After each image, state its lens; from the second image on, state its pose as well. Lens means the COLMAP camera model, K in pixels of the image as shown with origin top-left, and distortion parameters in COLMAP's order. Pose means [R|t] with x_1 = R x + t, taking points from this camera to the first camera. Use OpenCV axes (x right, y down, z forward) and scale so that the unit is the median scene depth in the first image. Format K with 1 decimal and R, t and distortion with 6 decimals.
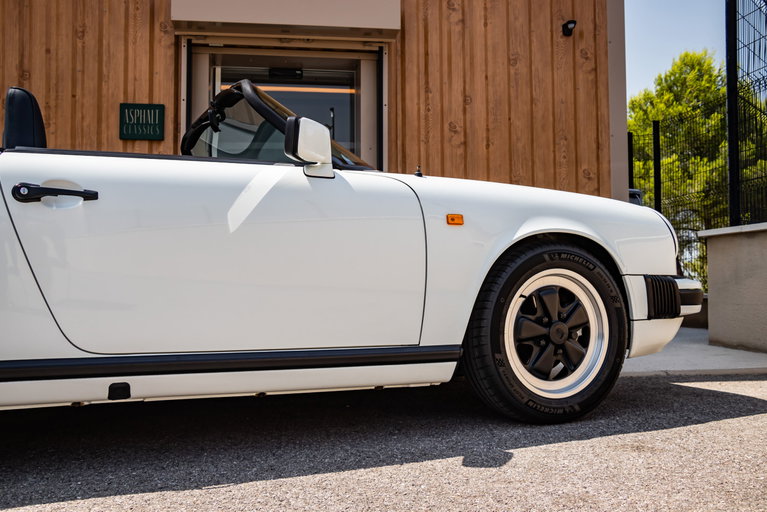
lens RADIAL K [[773.7, 0, 378.3], [0, 773.7, 255.5], [0, 0, 1]] dist [-0.023477, 0.000000]
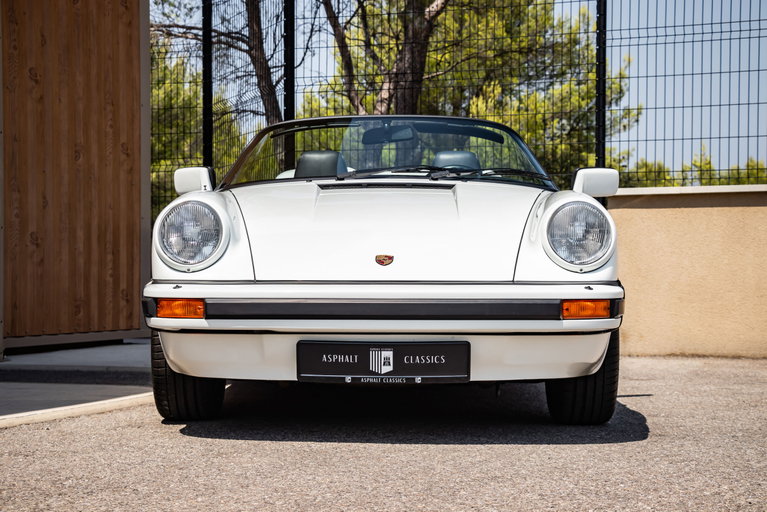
lens RADIAL K [[1565.8, 0, 382.9], [0, 1565.8, 251.7], [0, 0, 1]] dist [0.359430, 0.000000]
pose [[0.474119, 0.023249, 0.880154, -1.181668], [-0.032863, 0.999422, -0.008697, 0.007932], [-0.879847, -0.024801, 0.474609, -0.042417]]
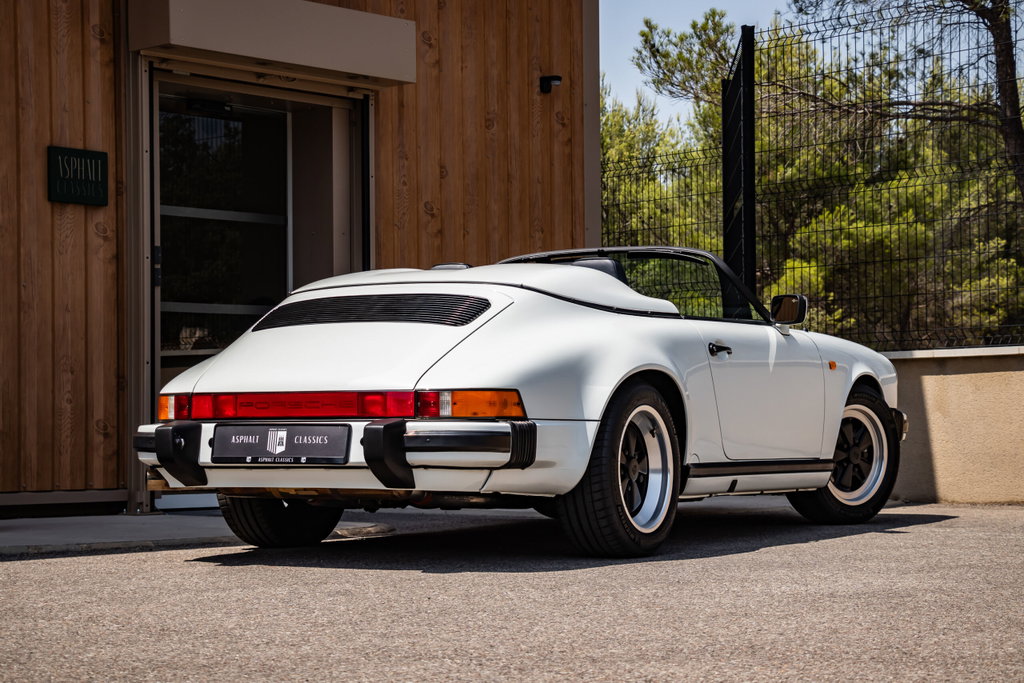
lens RADIAL K [[2090.5, 0, 513.3], [0, 2090.5, 350.3], [0, 0, 1]] dist [0.359430, 0.000000]
pose [[0.809341, 0.024791, 0.586816, -1.073052], [-0.019831, 0.999693, -0.014883, -0.003766], [-0.587004, 0.000408, 0.809584, -0.703420]]
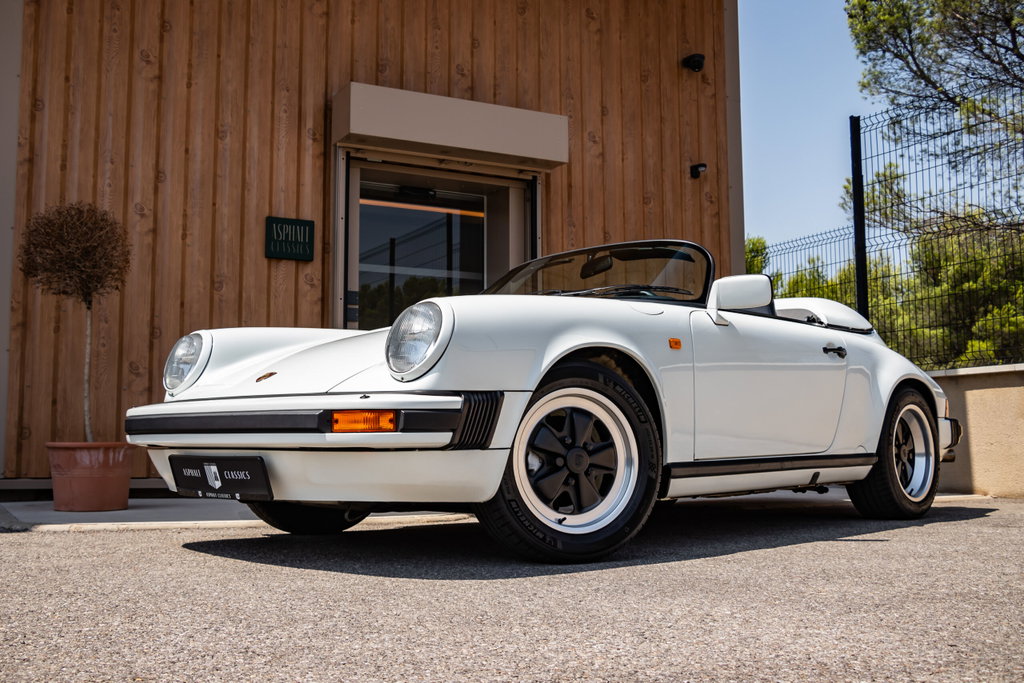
lens RADIAL K [[1099.7, 0, 475.8], [0, 1099.7, 340.7], [0, 0, 1]] dist [-0.040254, 0.000000]
pose [[0.951145, 0.038350, 0.306354, -0.483010], [-0.017964, 0.997449, -0.069090, 0.025180], [-0.308222, 0.060211, 0.949407, -0.247806]]
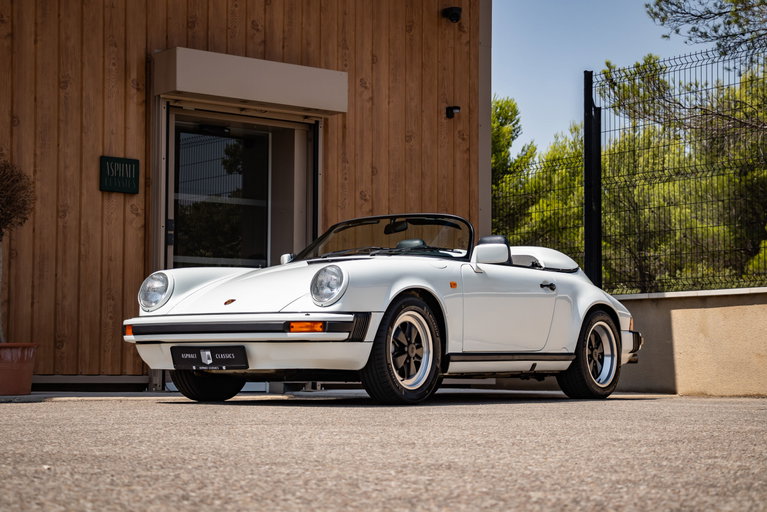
lens RADIAL K [[1636.2, 0, 384.6], [0, 1636.2, 256.9], [0, 0, 1]] dist [0.384287, 0.000000]
pose [[0.879032, 0.047666, 0.474374, -1.045595], [-0.028267, 0.998450, -0.047947, 0.034247], [-0.475925, 0.028738, 0.879016, -1.132507]]
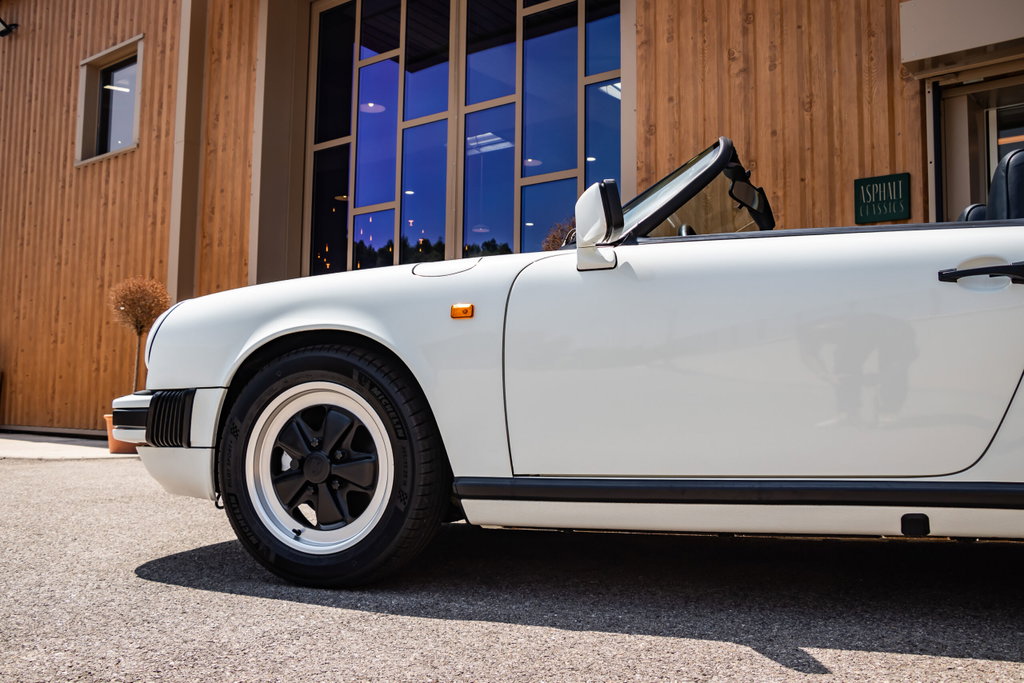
lens RADIAL K [[956.9, 0, 514.3], [0, 956.9, 349.8], [0, 0, 1]] dist [-0.079382, 0.000000]
pose [[0.668812, -0.034847, -0.742615, 0.151003], [0.012206, 0.999281, -0.035898, 0.010424], [0.743332, 0.014945, 0.668756, 0.081446]]
